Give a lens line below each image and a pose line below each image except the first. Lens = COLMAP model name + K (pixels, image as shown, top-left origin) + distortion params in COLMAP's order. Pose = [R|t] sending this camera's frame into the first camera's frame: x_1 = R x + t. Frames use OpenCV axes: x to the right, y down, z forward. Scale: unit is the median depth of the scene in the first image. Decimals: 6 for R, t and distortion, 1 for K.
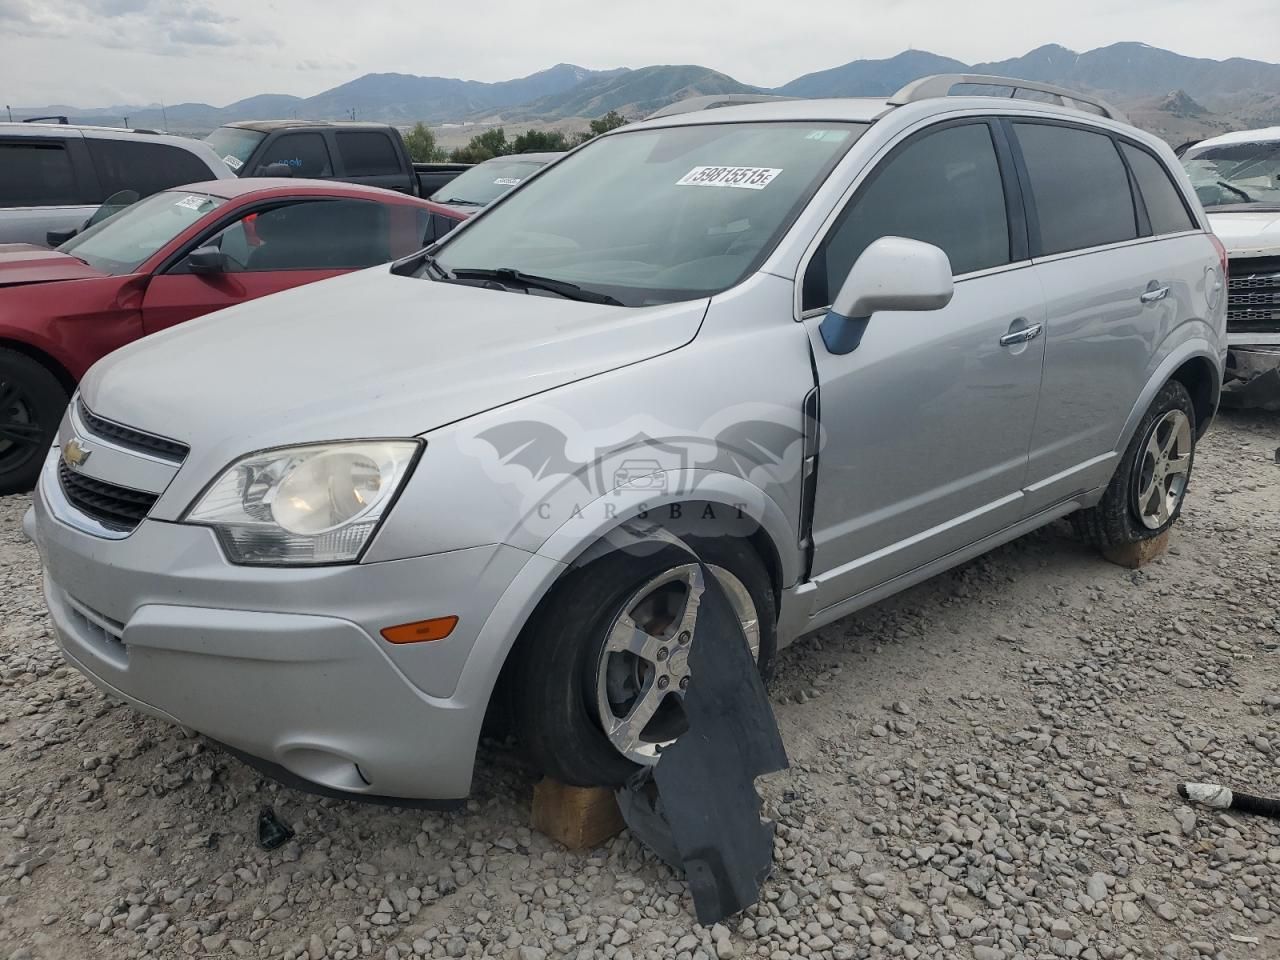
lens RADIAL K [[1061.4, 0, 640.0], [0, 1061.4, 480.0], [0, 0, 1]] dist [-0.001193, -0.000863]
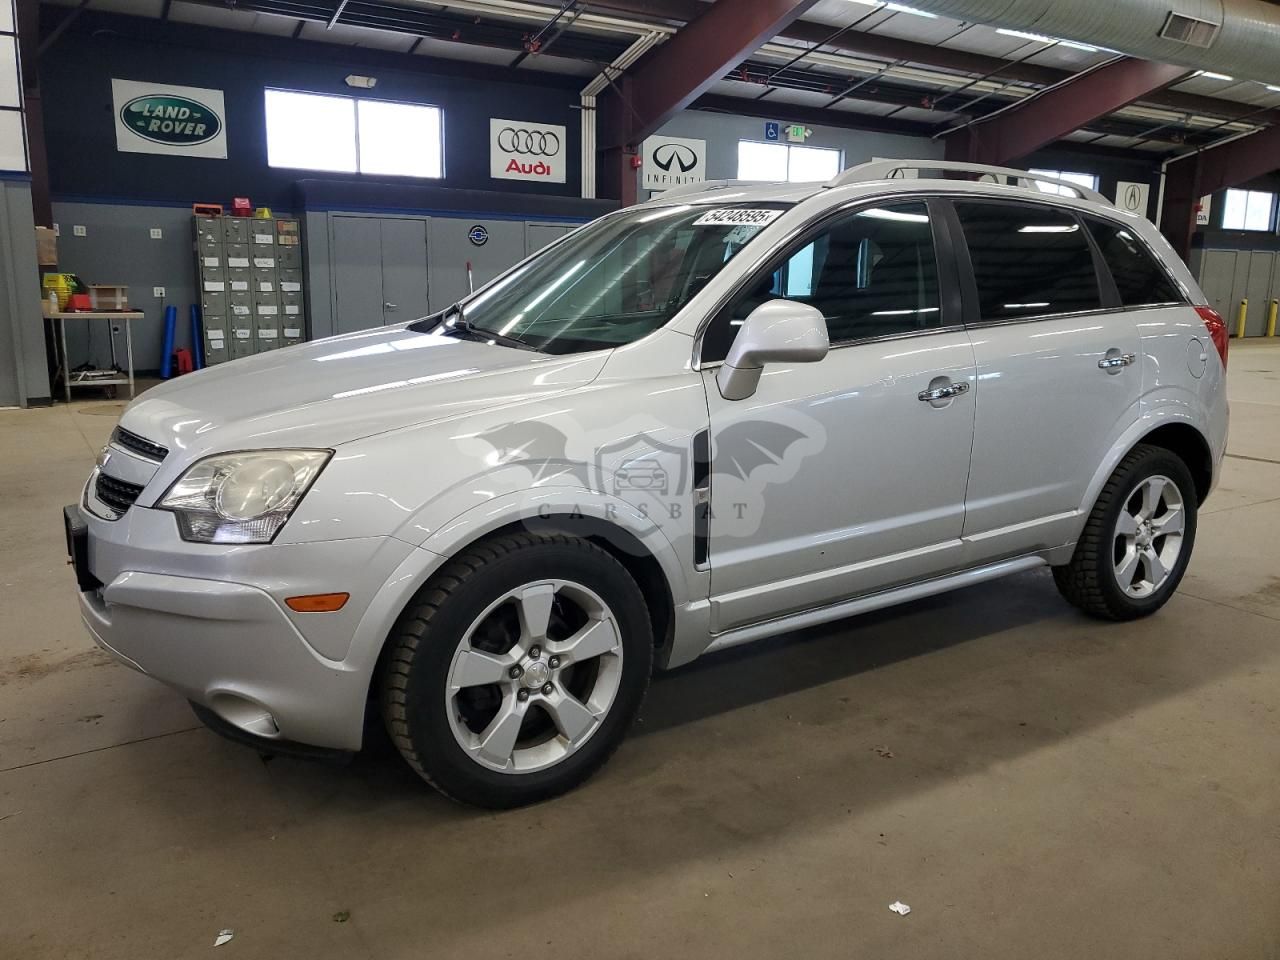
lens RADIAL K [[1061.4, 0, 640.0], [0, 1061.4, 480.0], [0, 0, 1]] dist [-0.001193, -0.000863]
pose [[0.985316, 0.038717, -0.166294, 0.294710], [-0.050459, 0.996478, -0.066971, 0.051064], [0.163116, 0.074378, 0.983799, -0.138945]]
